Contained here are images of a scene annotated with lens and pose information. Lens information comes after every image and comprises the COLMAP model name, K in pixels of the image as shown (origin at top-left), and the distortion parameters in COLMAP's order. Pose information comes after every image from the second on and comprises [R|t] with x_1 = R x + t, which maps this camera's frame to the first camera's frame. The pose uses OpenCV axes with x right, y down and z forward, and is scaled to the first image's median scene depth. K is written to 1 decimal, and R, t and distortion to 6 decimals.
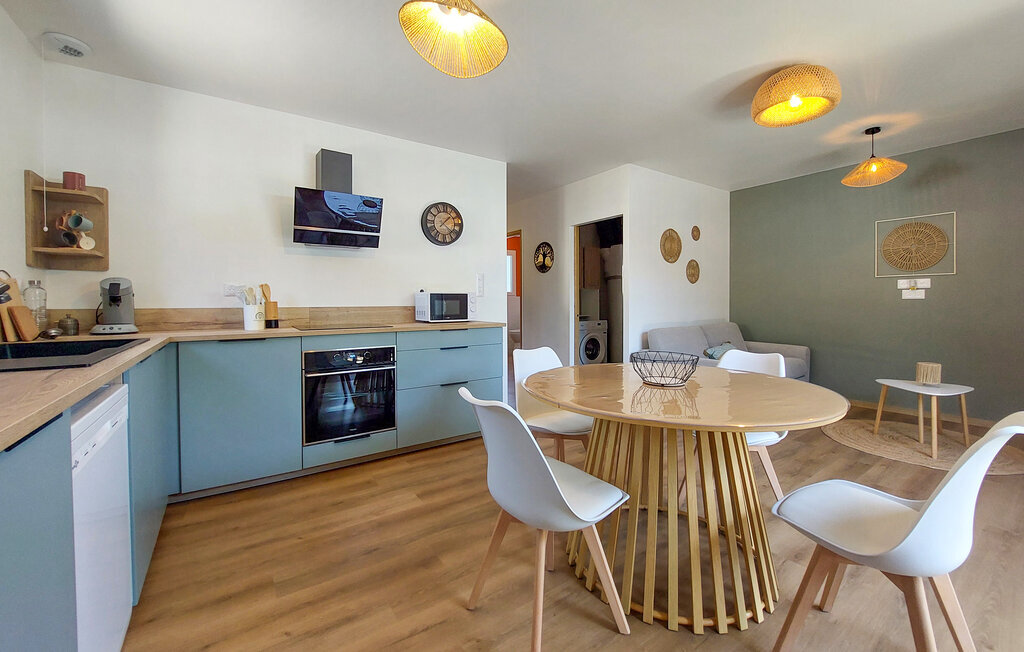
lens RADIAL K [[407.9, 0, 507.8], [0, 407.9, 313.9], [0, 0, 1]] dist [-0.000635, -0.000109]
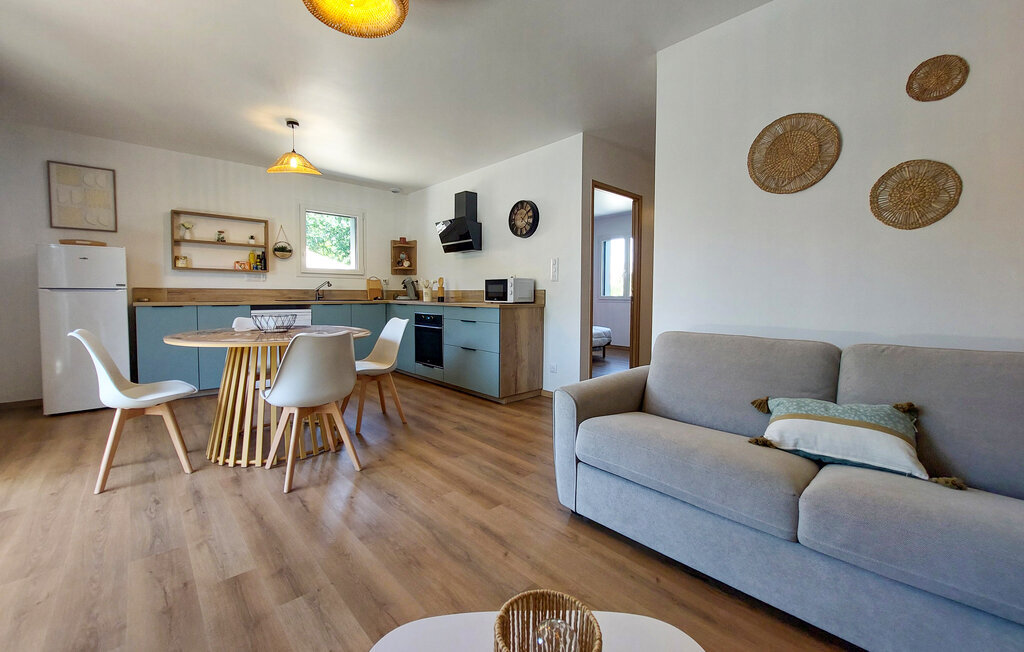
lens RADIAL K [[407.9, 0, 507.8], [0, 407.9, 313.9], [0, 0, 1]] dist [-0.000635, -0.000109]
pose [[0.141256, 0.053684, -0.988516, 1.059390], [-0.036859, 0.998121, 0.048938, -0.006873], [0.989287, 0.029523, 0.142969, 0.849501]]
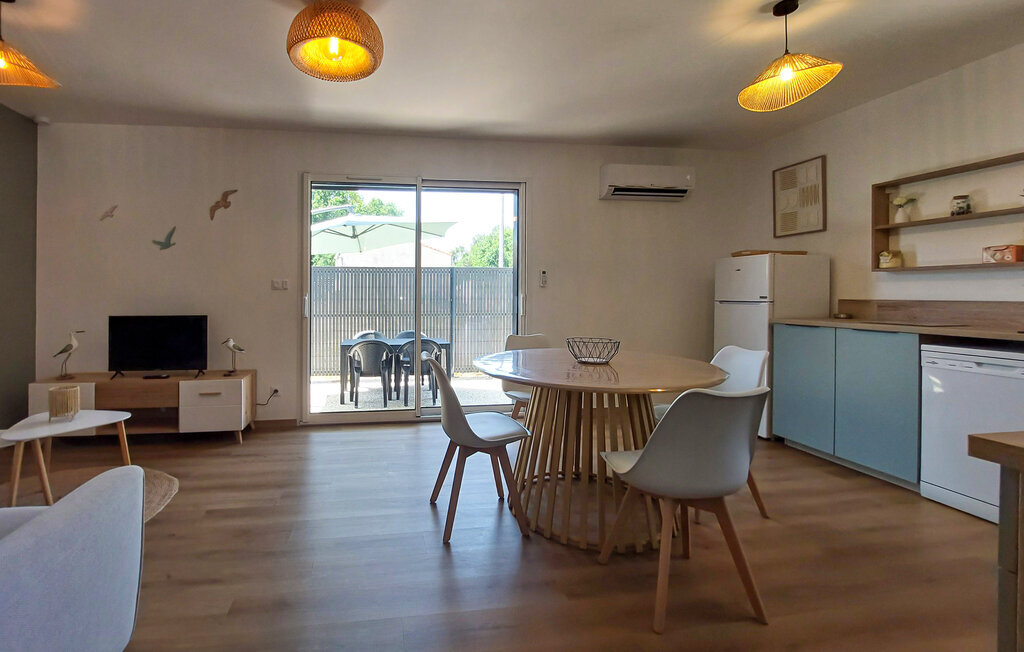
lens RADIAL K [[443.8, 0, 425.1], [0, 443.8, 291.7], [0, 0, 1]] dist [0.000461, 0.000051]
pose [[-0.889739, 0.008139, 0.456398, 0.109510], [0.021040, 0.999510, 0.023193, -0.043778], [-0.455985, 0.030238, -0.889473, 1.233068]]
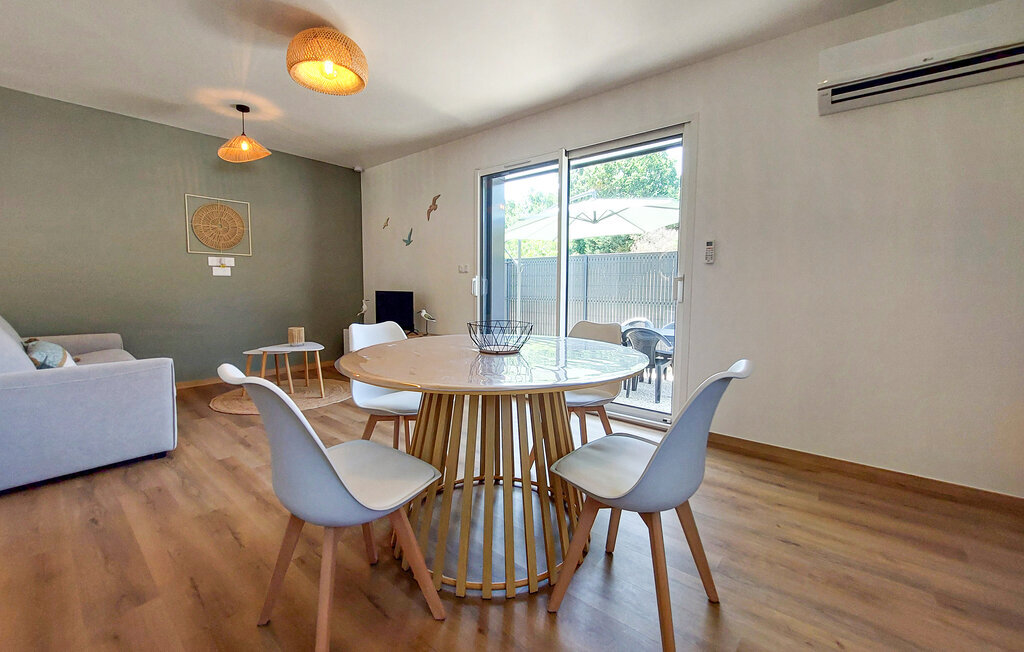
lens RADIAL K [[407.9, 0, 507.8], [0, 407.9, 313.9], [0, 0, 1]] dist [-0.000635, -0.000109]
pose [[-0.272606, -0.063683, 0.960016, -0.286971], [0.026469, 0.996933, 0.073649, 0.005128], [-0.961761, 0.045488, -0.270085, 0.631559]]
